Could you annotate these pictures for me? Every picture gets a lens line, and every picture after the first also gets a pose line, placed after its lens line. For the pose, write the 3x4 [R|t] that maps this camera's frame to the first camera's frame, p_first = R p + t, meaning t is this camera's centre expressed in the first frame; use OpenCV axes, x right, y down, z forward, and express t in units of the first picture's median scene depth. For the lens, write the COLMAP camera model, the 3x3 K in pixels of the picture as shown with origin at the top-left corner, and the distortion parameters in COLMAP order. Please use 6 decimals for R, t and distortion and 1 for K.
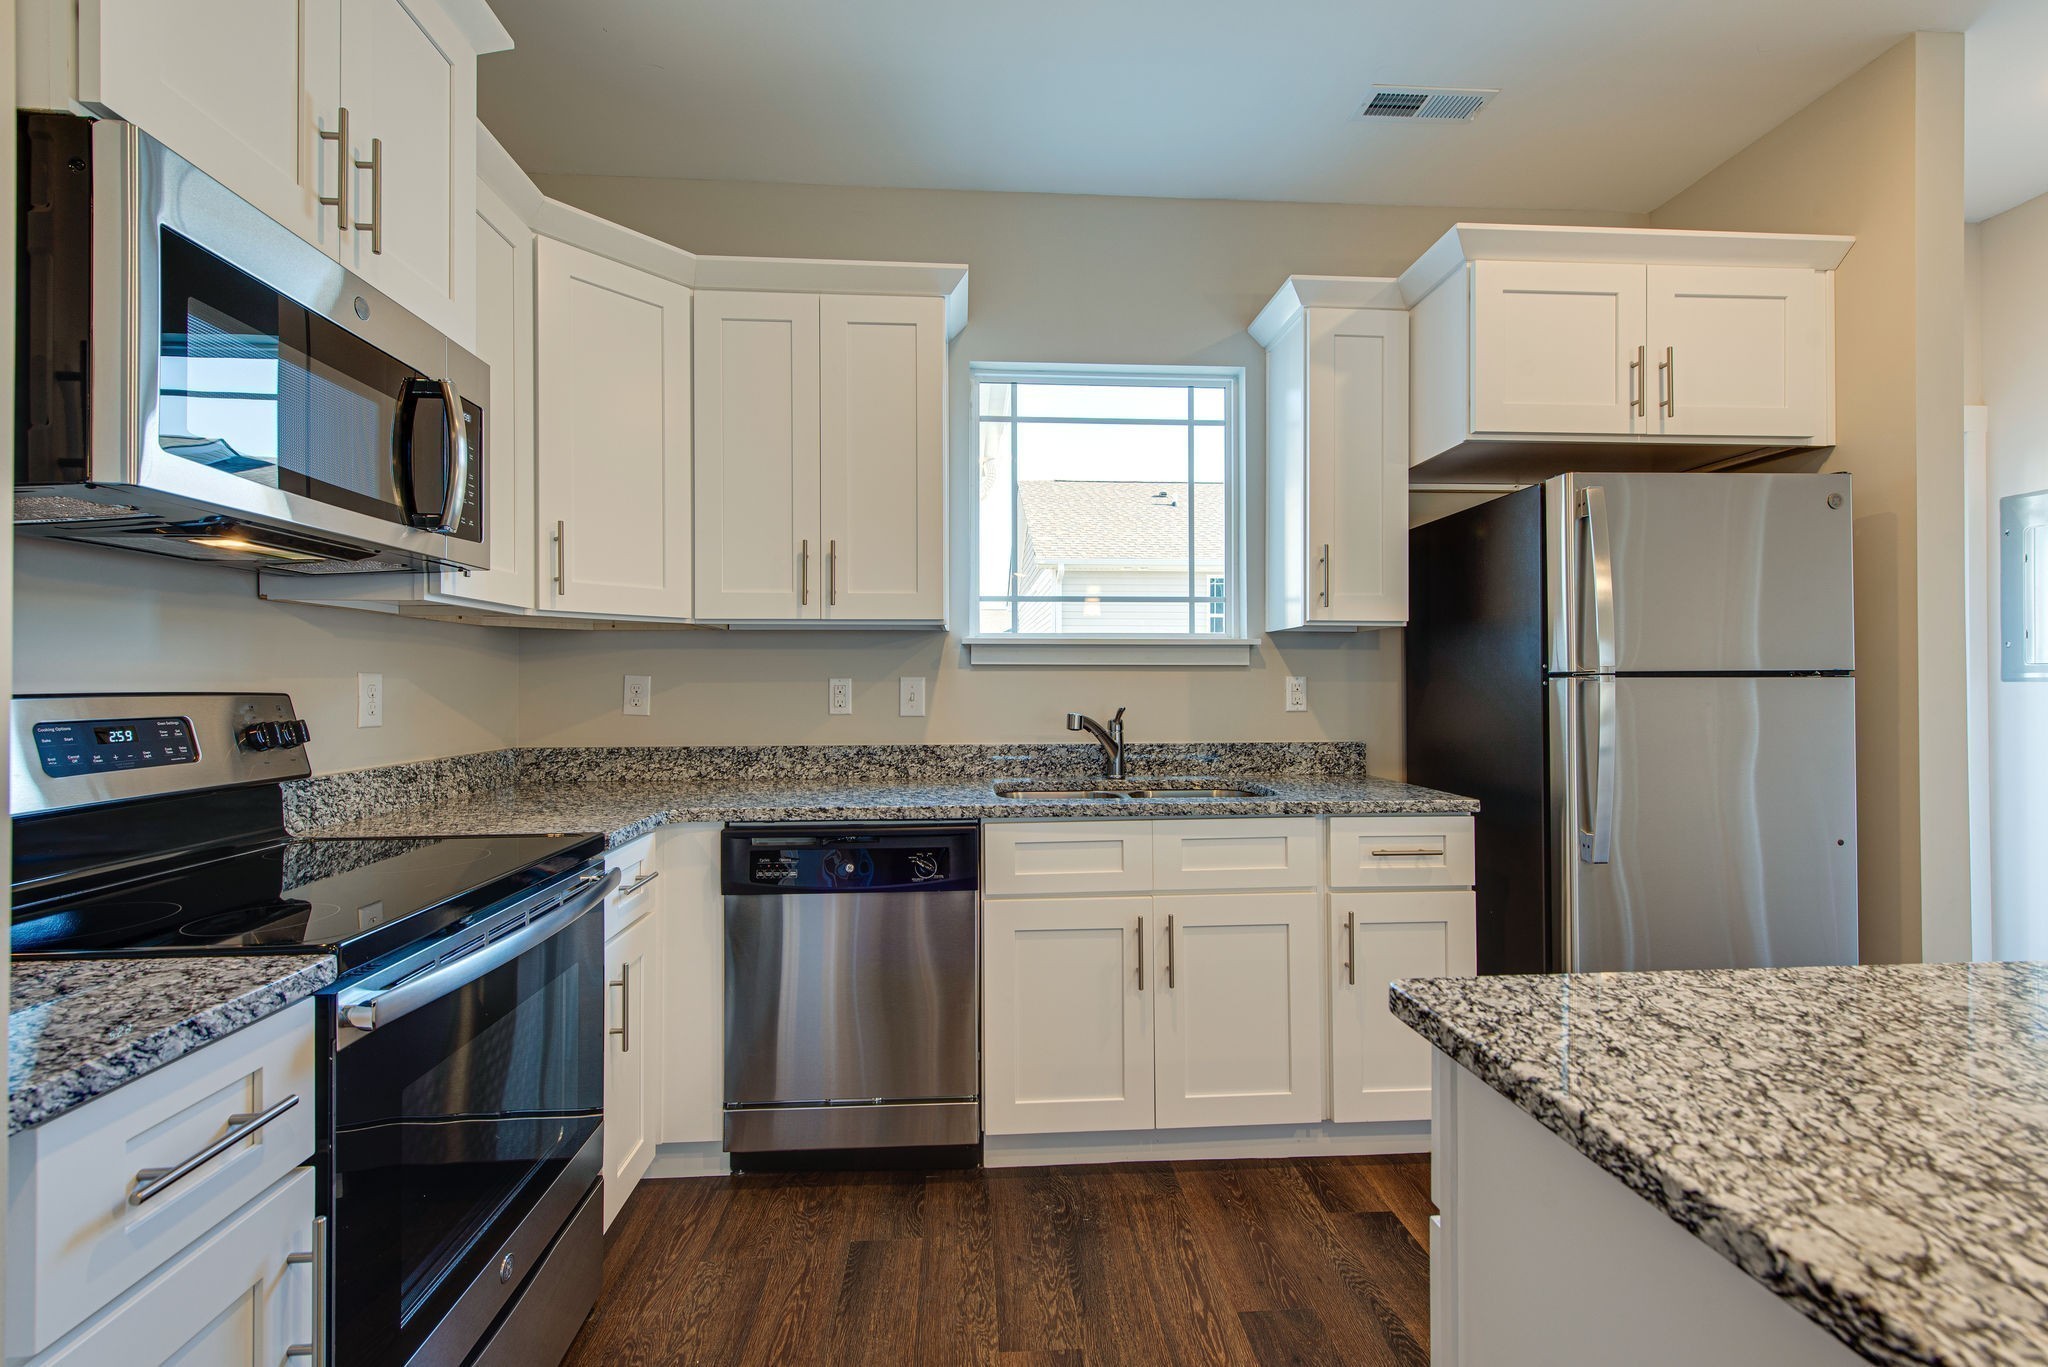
lens RADIAL K [[826.7, 0, 1023.8], [0, 826.7, 693.6], [0, 0, 1]] dist [-0.001721, -0.000019]
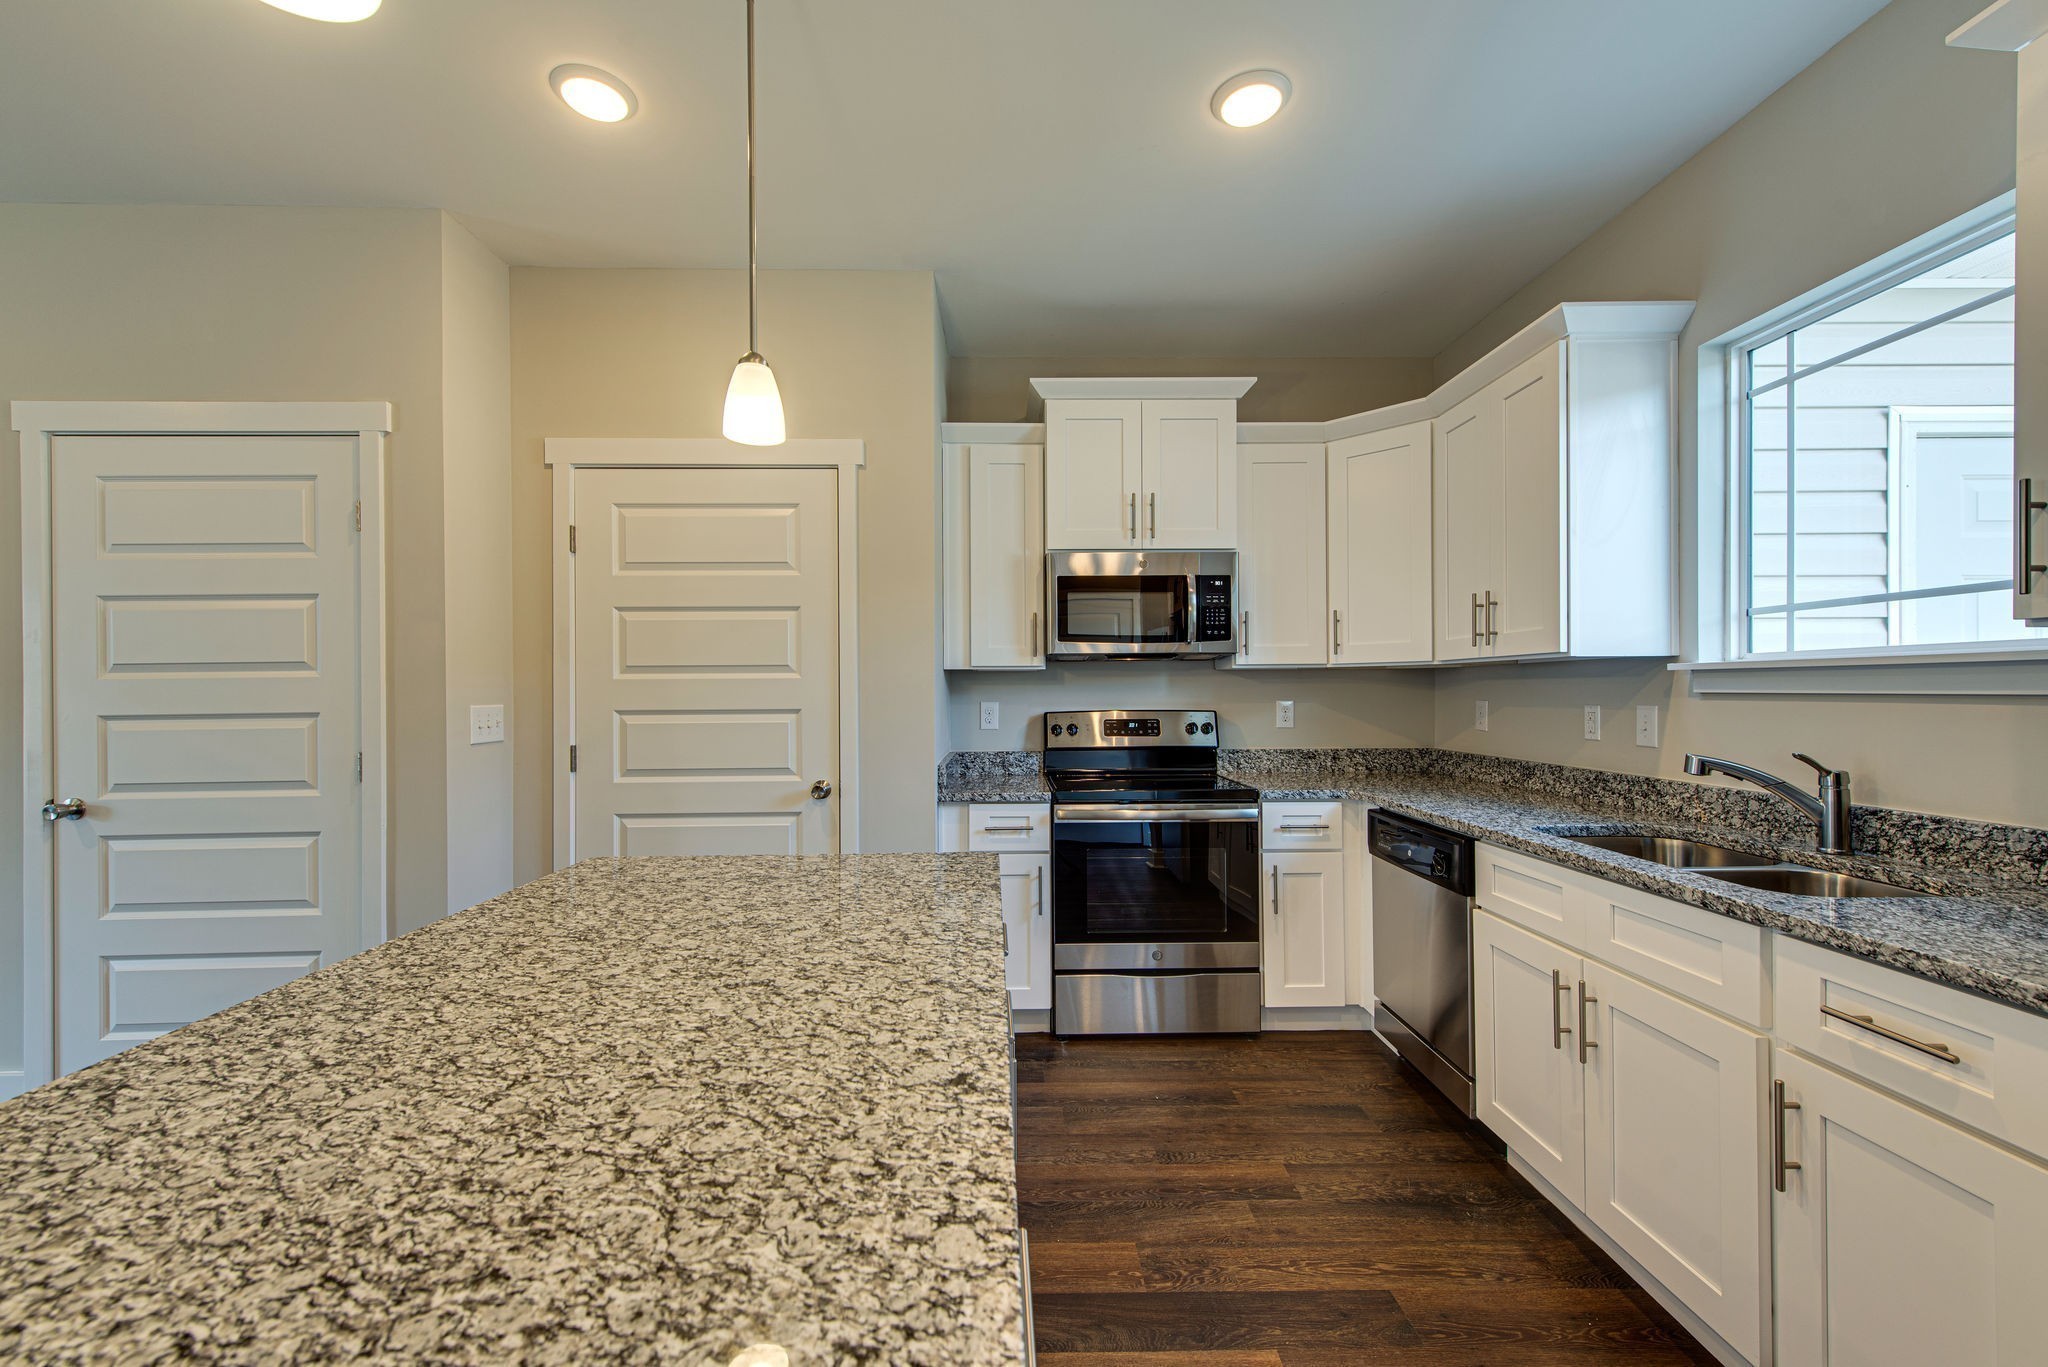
lens RADIAL K [[824.1, 0, 1014.9], [0, 824.1, 693.4], [0, 0, 1]] dist [0.015988, -0.006202]
pose [[-0.071020, 0.005622, -0.997459, 0.922364], [-0.002909, 0.999979, 0.005843, -0.039498], [0.997471, 0.003317, -0.071002, 0.365505]]
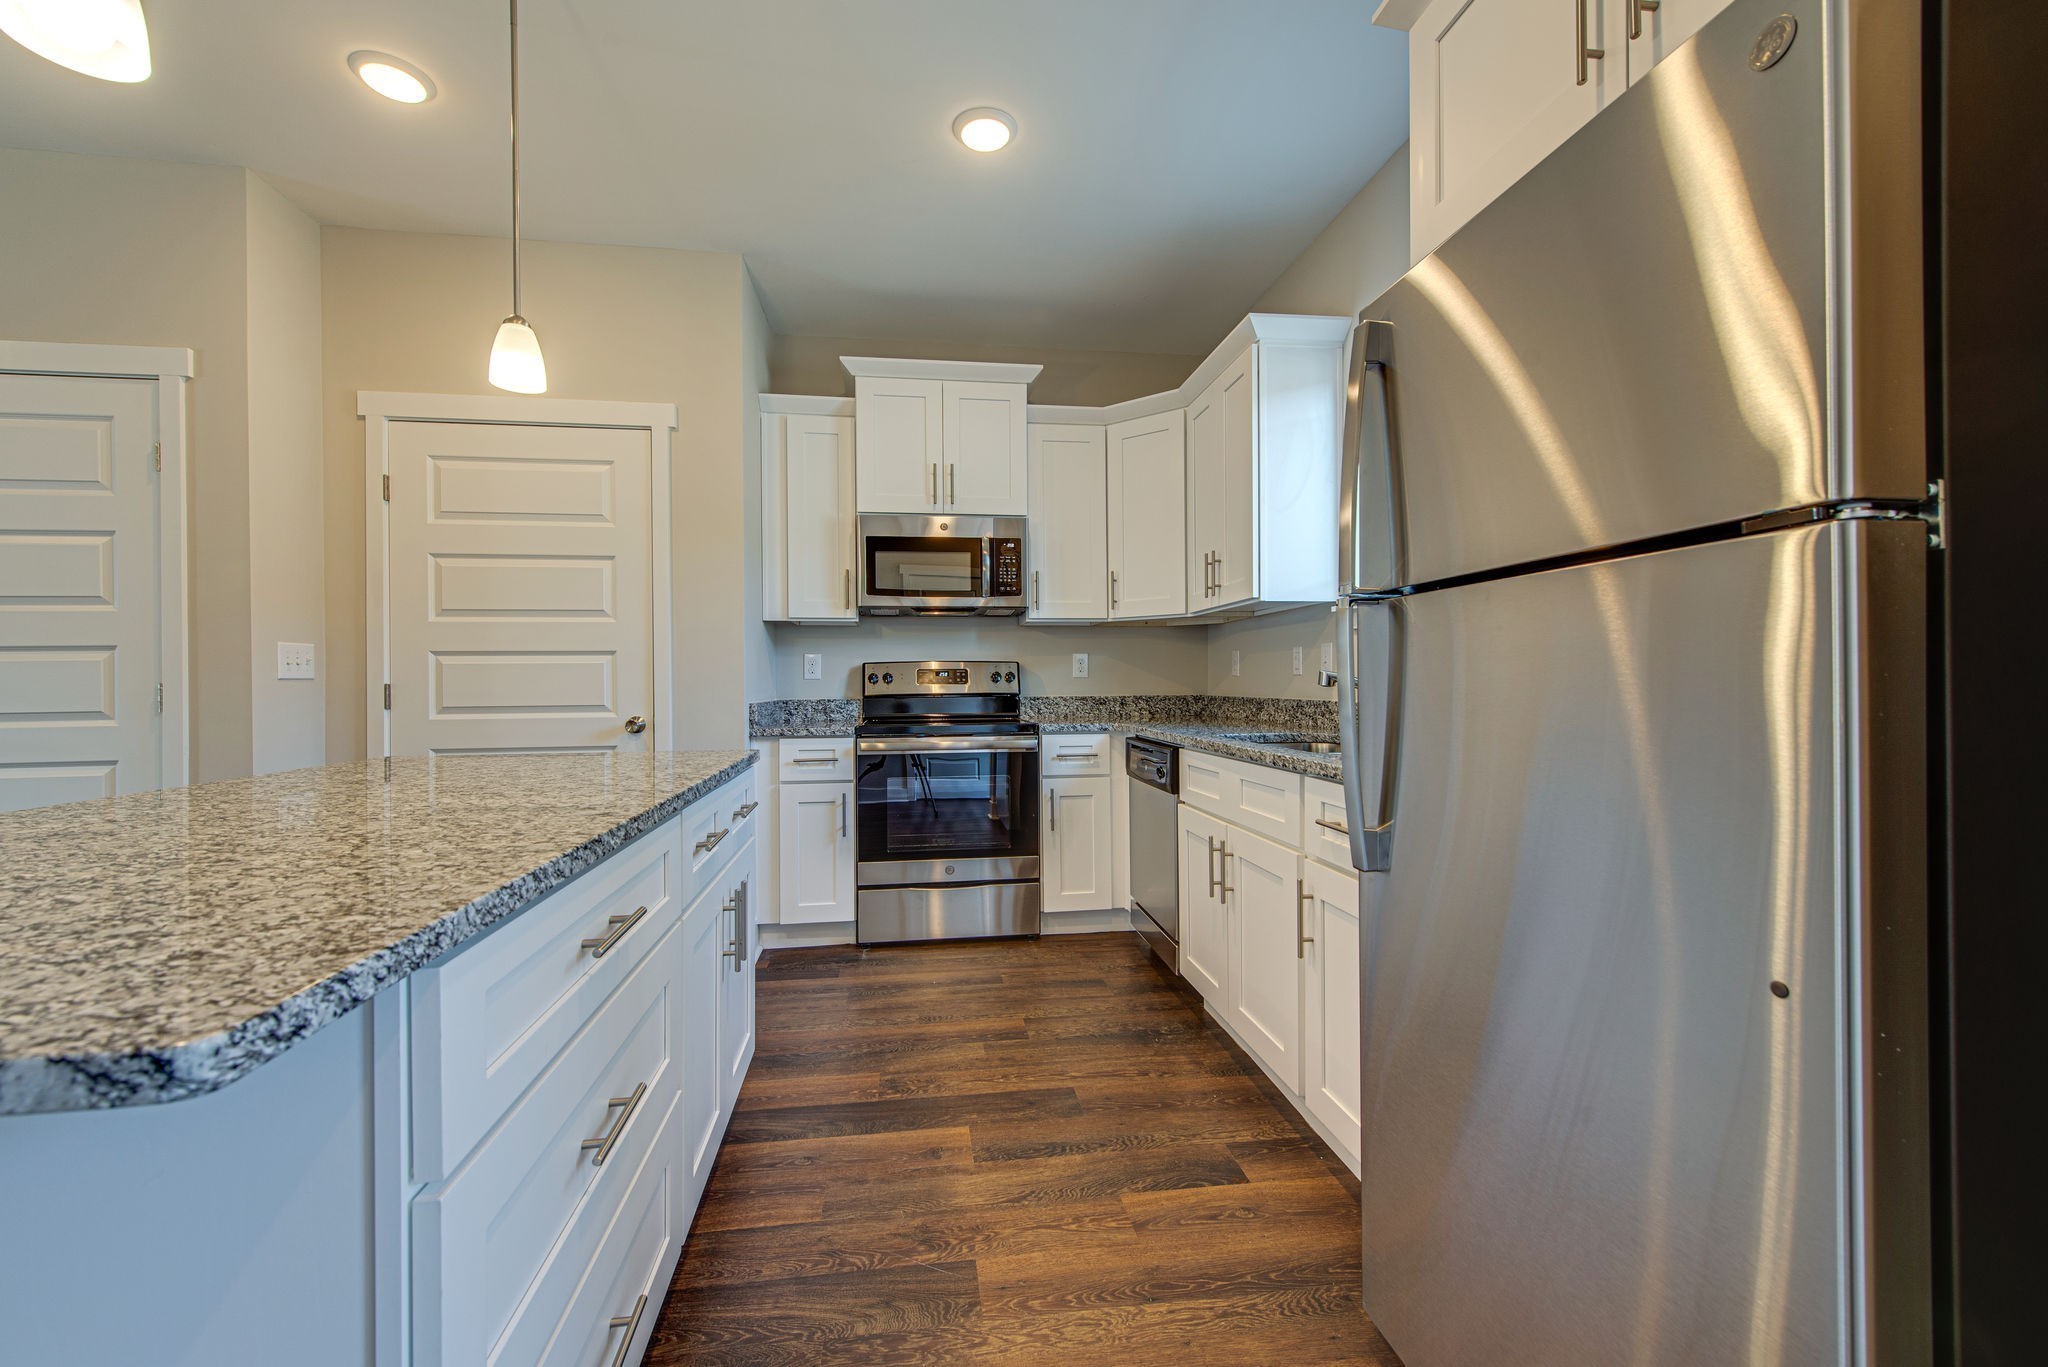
lens RADIAL K [[824.1, 0, 1011.1], [0, 824.1, 682.5], [0, 0, 1]] dist [0.015988, -0.006202]
pose [[0.050049, 0.005955, -0.998729, 1.078618], [-0.001485, 0.999982, 0.005888, 0.031292], [0.998746, 0.001189, 0.050057, 0.523205]]
